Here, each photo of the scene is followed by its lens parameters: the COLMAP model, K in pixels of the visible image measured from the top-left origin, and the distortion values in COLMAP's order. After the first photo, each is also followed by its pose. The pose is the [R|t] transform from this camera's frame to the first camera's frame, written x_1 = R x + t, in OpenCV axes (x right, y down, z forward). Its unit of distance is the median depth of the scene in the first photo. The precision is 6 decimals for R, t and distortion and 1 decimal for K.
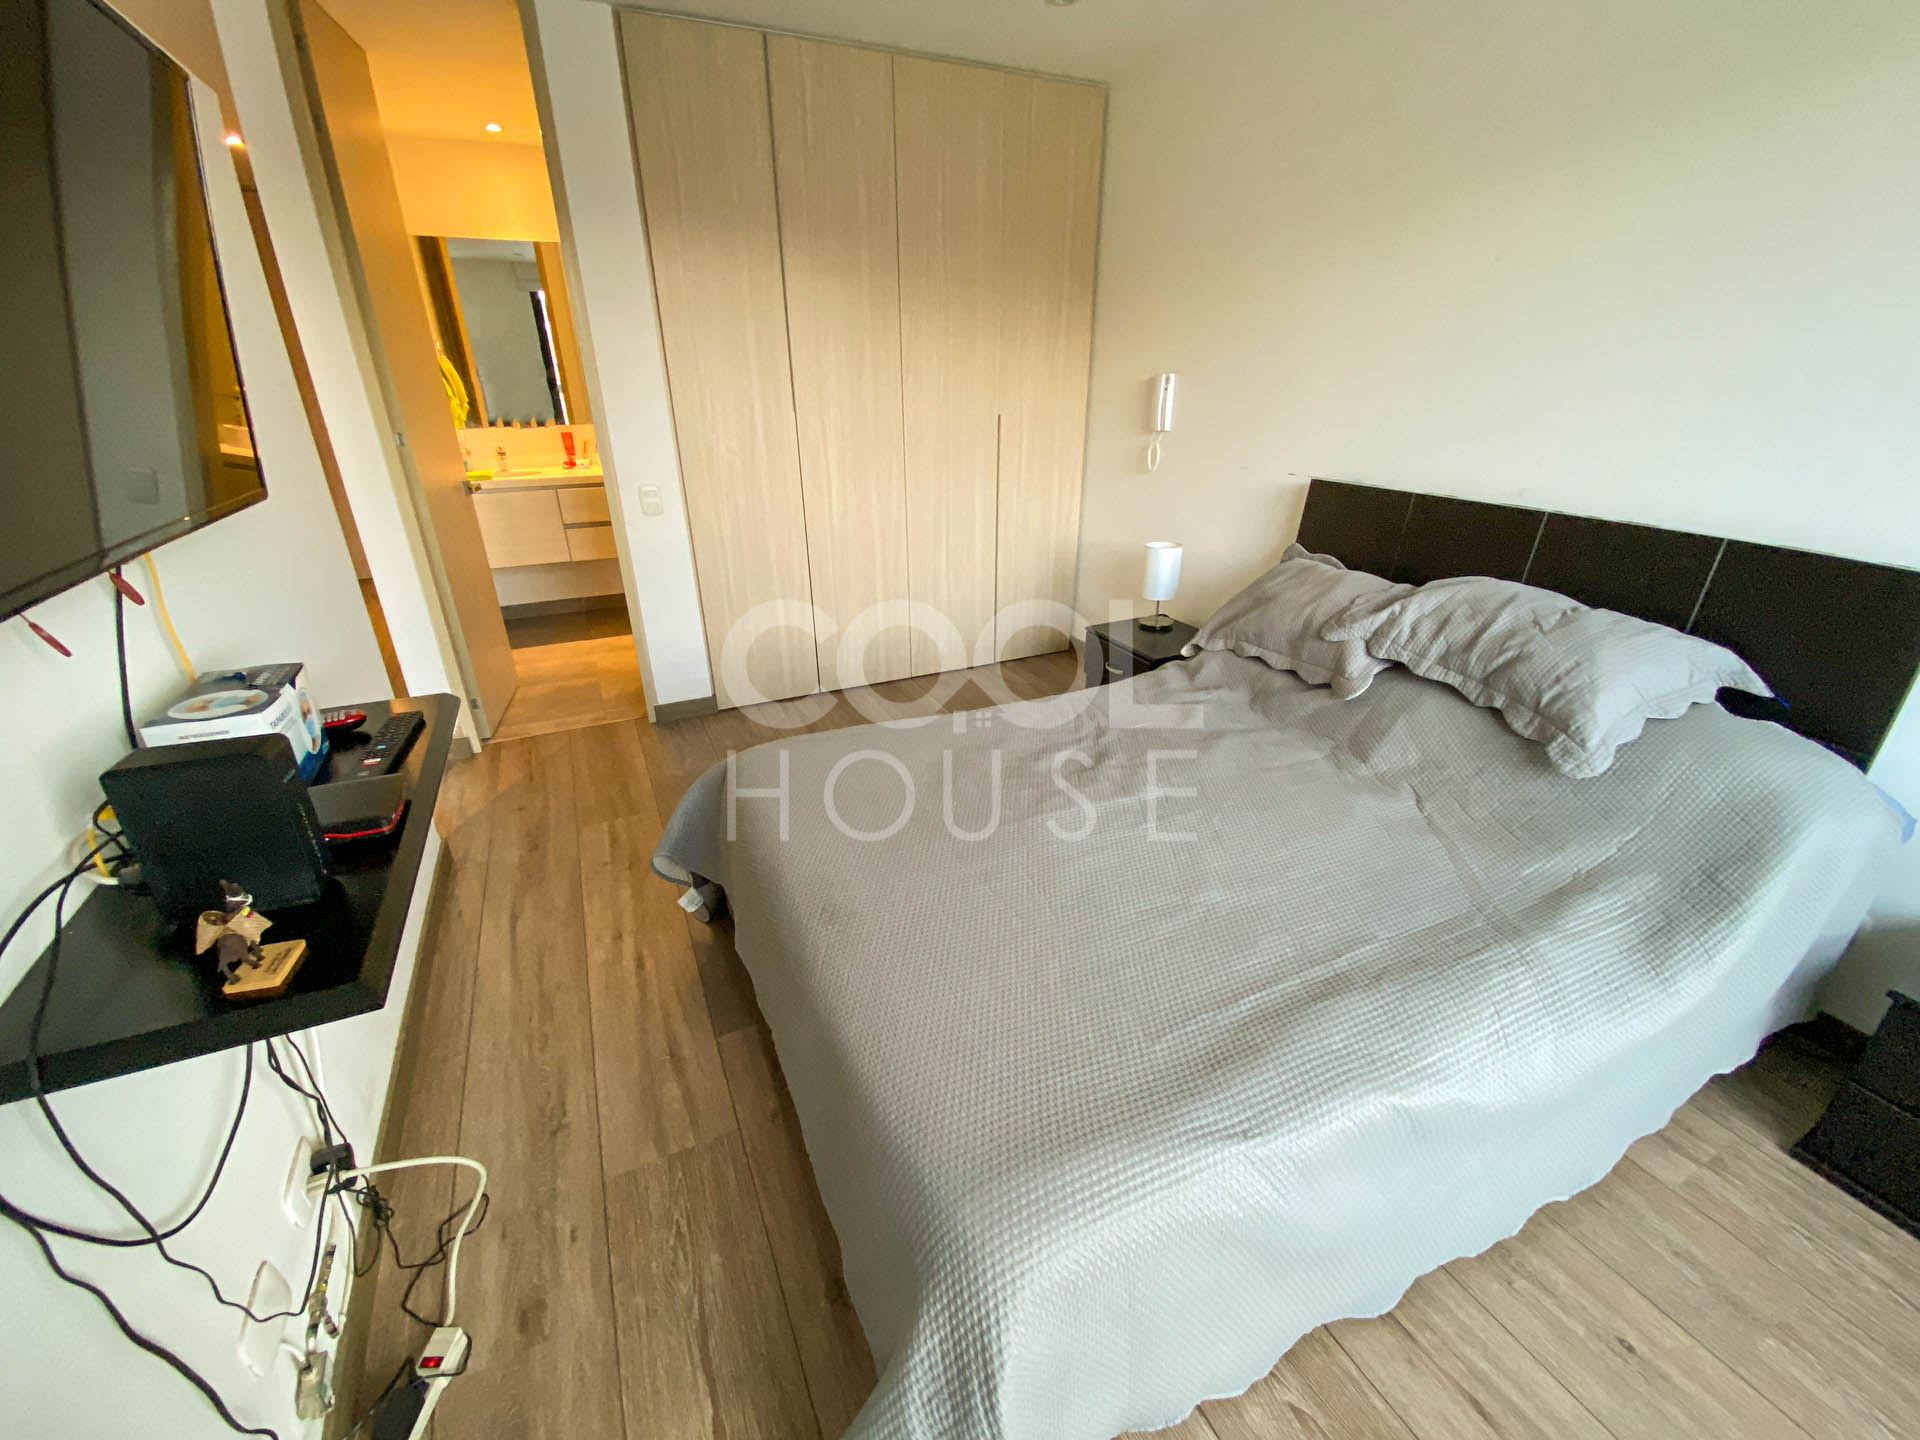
lens RADIAL K [[778.0, 0, 960.0], [0, 778.0, 720.0], [0, 0, 1]] dist [0.023930, -0.022924]
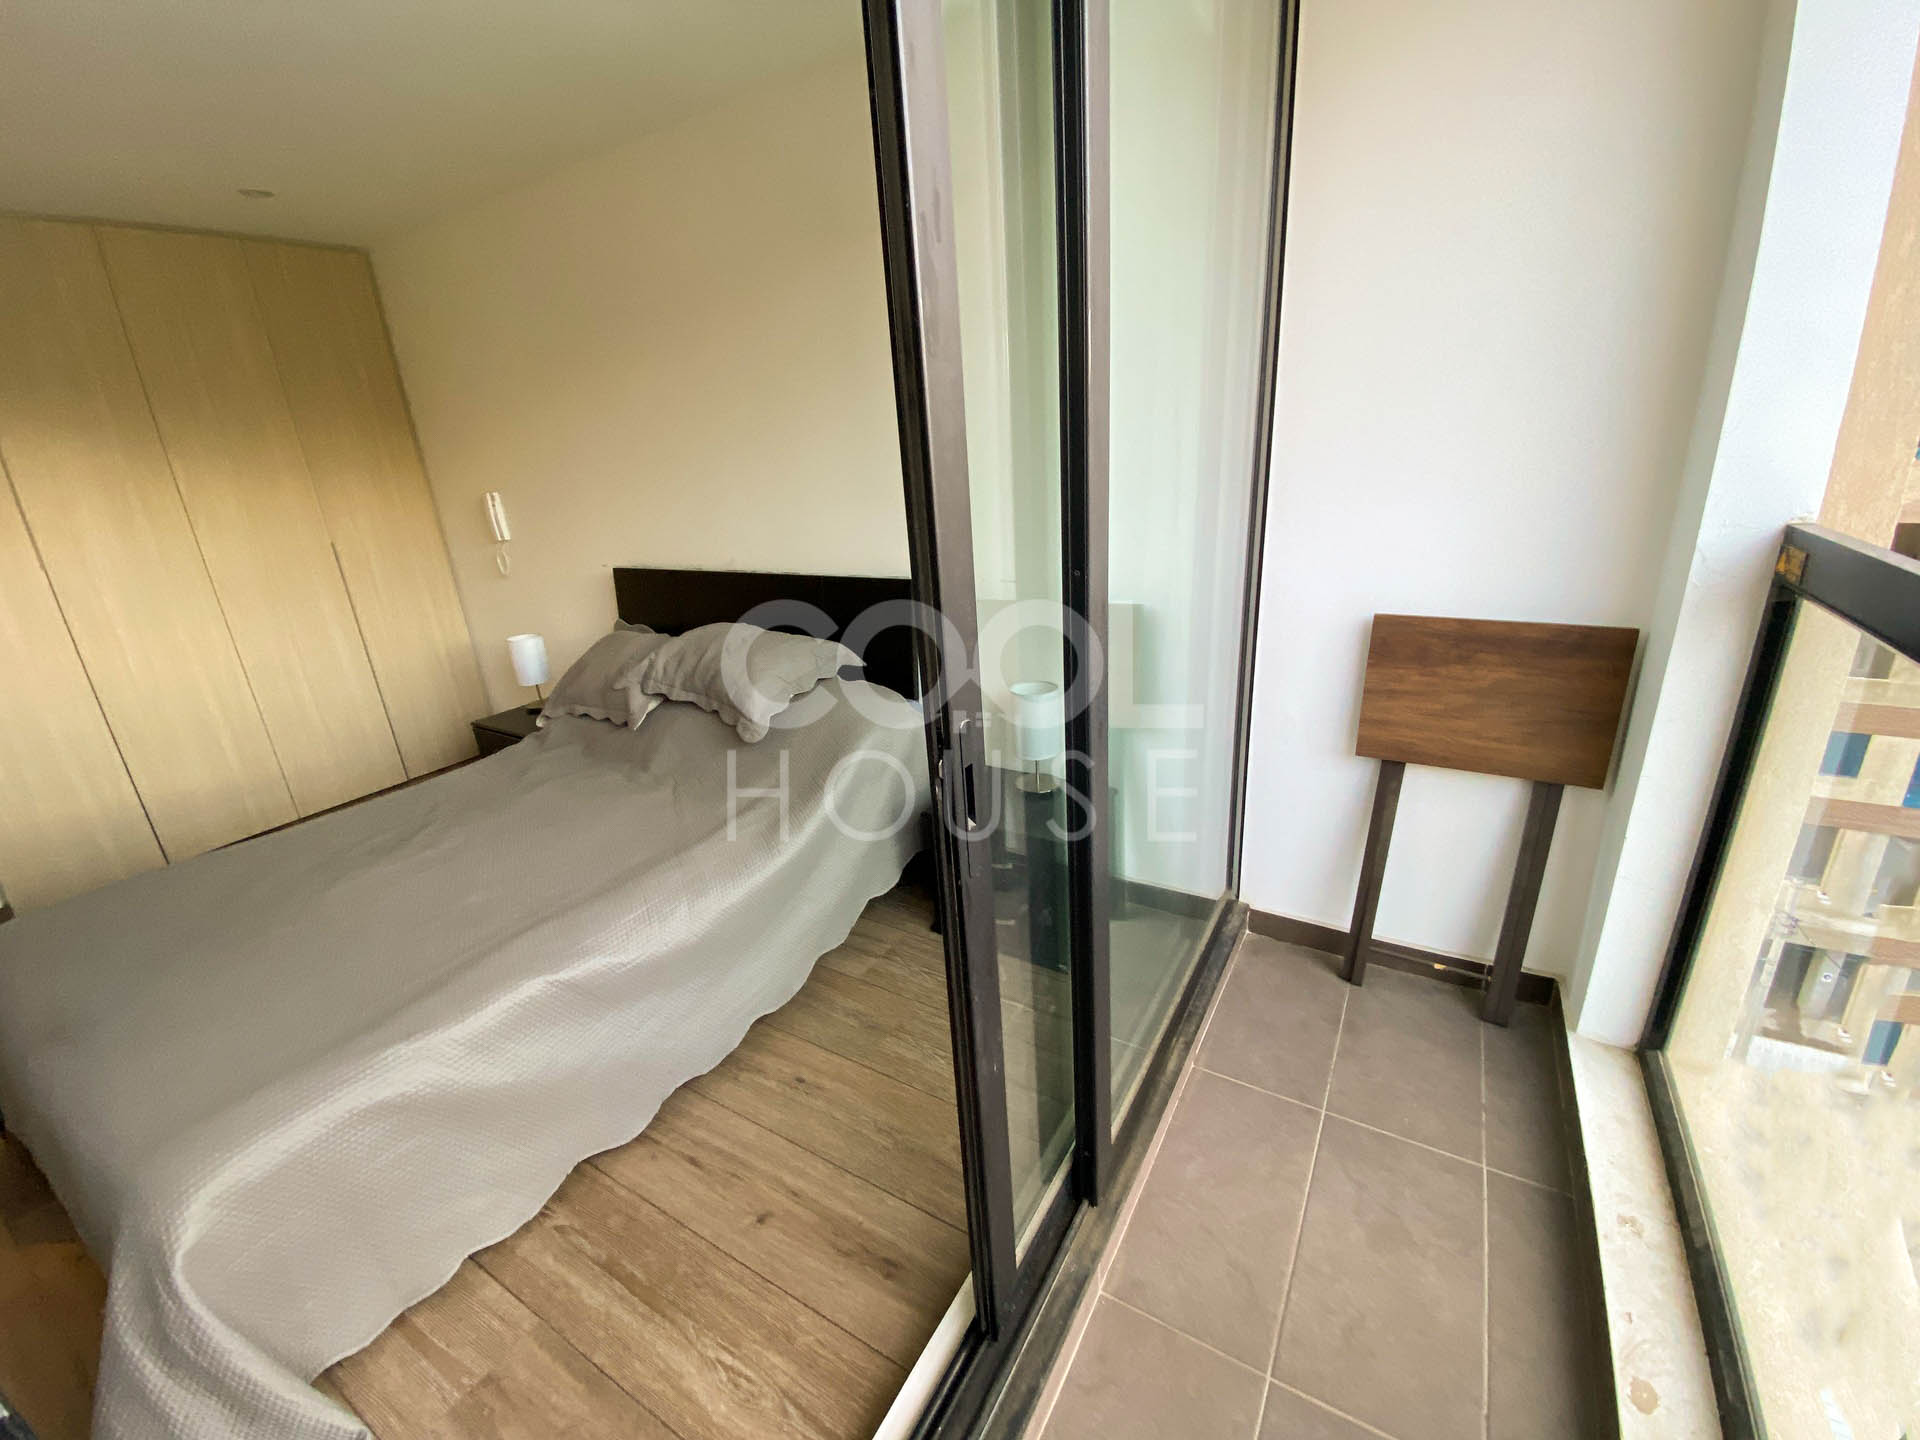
lens RADIAL K [[778.0, 0, 960.0], [0, 778.0, 720.0], [0, 0, 1]] dist [0.023930, -0.022924]
pose [[0.837546, -0.231618, 0.494843, 0.304412], [0.279493, 0.959853, -0.023783, 0.139900], [-0.469468, 0.158225, 0.868657, -0.390114]]
